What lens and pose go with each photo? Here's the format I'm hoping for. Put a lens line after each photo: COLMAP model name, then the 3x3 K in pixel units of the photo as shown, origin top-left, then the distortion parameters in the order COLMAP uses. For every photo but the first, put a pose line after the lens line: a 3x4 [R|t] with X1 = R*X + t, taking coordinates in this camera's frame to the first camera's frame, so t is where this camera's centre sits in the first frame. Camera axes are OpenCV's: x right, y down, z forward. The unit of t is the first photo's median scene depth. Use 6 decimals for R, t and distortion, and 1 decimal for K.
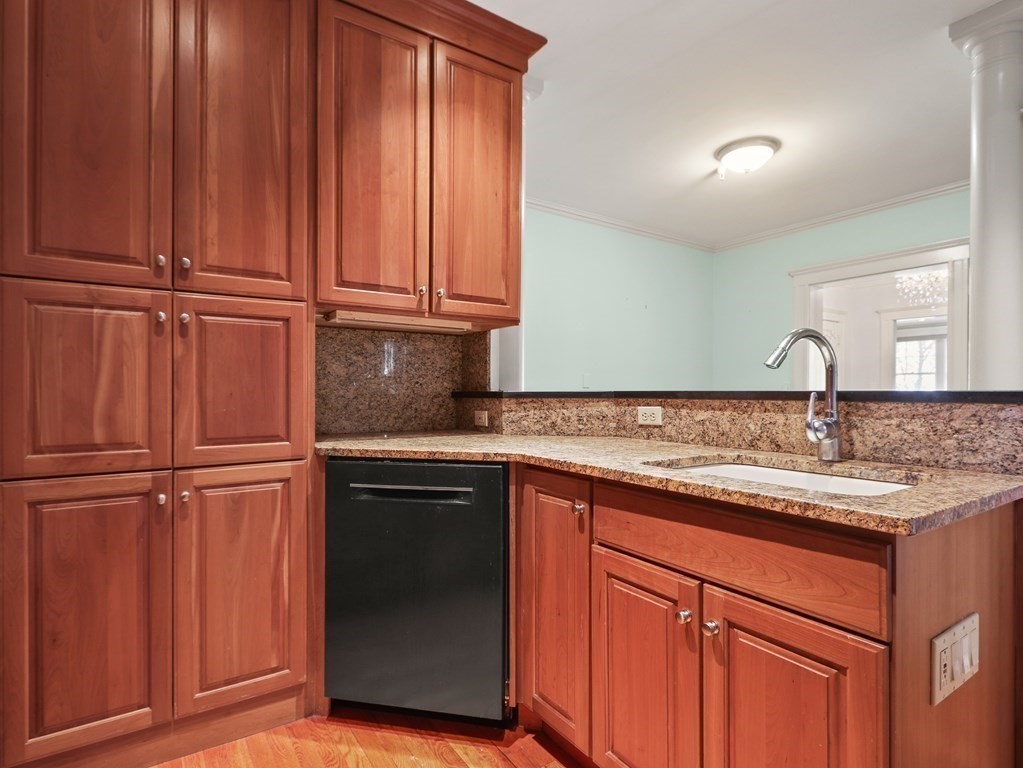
lens RADIAL K [[544.3, 0, 512.9], [0, 544.3, 390.5], [0, 0, 1]] dist [0.006105, 0.000440]
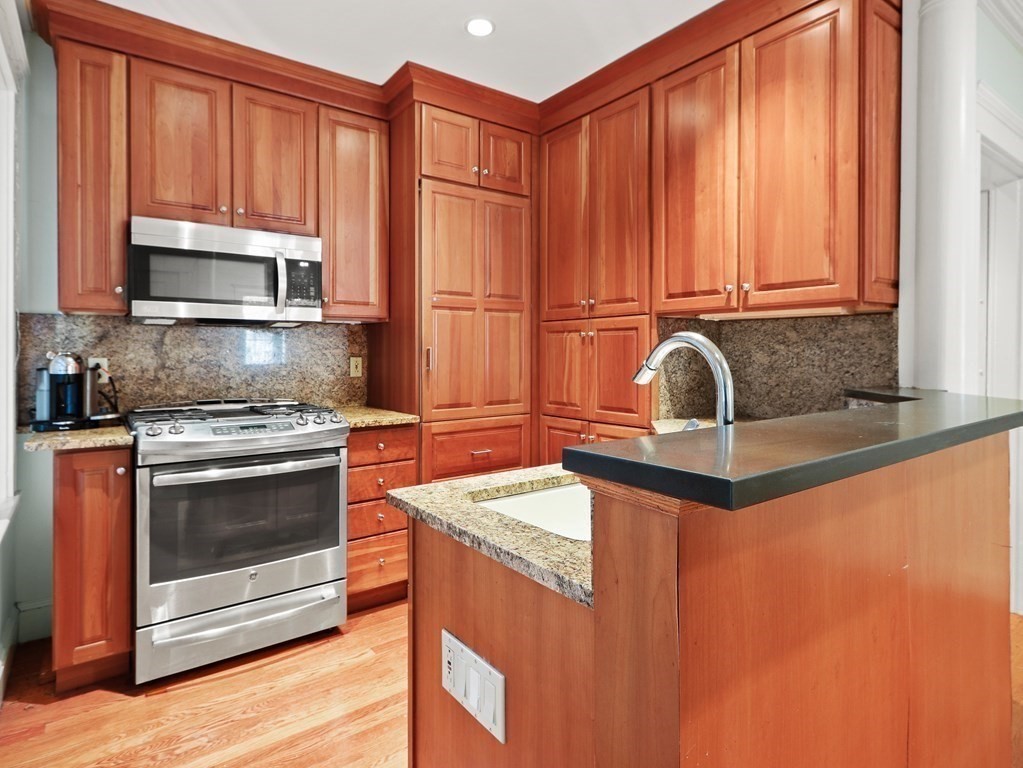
lens RADIAL K [[544.3, 0, 464.5], [0, 544.3, 354.0], [0, 0, 1]] dist [0.006105, 0.000440]
pose [[-0.000541, -0.000257, -1.000000, 0.937945], [0.003597, 0.999993, -0.000259, -0.060319], [0.999993, -0.003597, -0.000540, 0.508010]]
